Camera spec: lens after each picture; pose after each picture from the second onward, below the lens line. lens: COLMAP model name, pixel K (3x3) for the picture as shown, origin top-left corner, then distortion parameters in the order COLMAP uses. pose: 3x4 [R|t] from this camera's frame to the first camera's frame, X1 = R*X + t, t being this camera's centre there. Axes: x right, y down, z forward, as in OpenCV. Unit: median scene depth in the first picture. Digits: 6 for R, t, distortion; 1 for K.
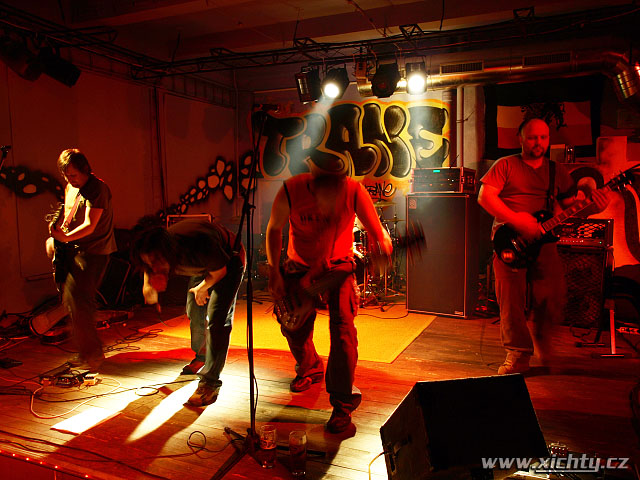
lens RADIAL K [[532.7, 0, 322.1], [0, 532.7, 243.7], [0, 0, 1]] dist [-0.082382, 0.083058]
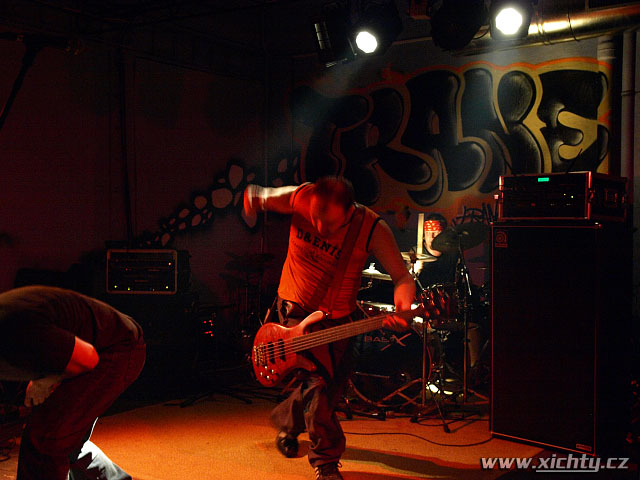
lens RADIAL K [[803.9, 0, 321.7], [0, 803.9, 244.1], [0, 0, 1]] dist [0.022860, 0.000000]
pose [[0.979693, 0.020991, -0.199401, 0.115512], [-0.034211, 0.997421, -0.063089, -0.007744], [0.197563, 0.068629, 0.977885, 0.109282]]
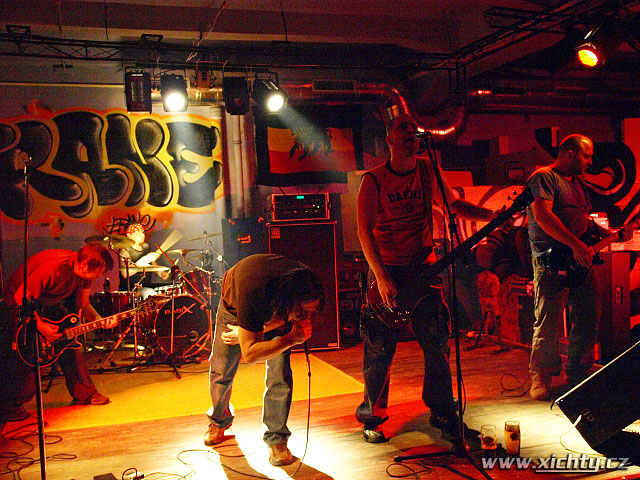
lens RADIAL K [[715.1, 0, 316.8], [0, 715.1, 244.1], [0, 0, 1]] dist [0.016746, 0.000000]
pose [[0.738869, -0.047220, 0.672193, -0.449548], [0.099413, 0.994265, -0.039430, -0.000661], [-0.666476, 0.095958, 0.739325, 0.035277]]
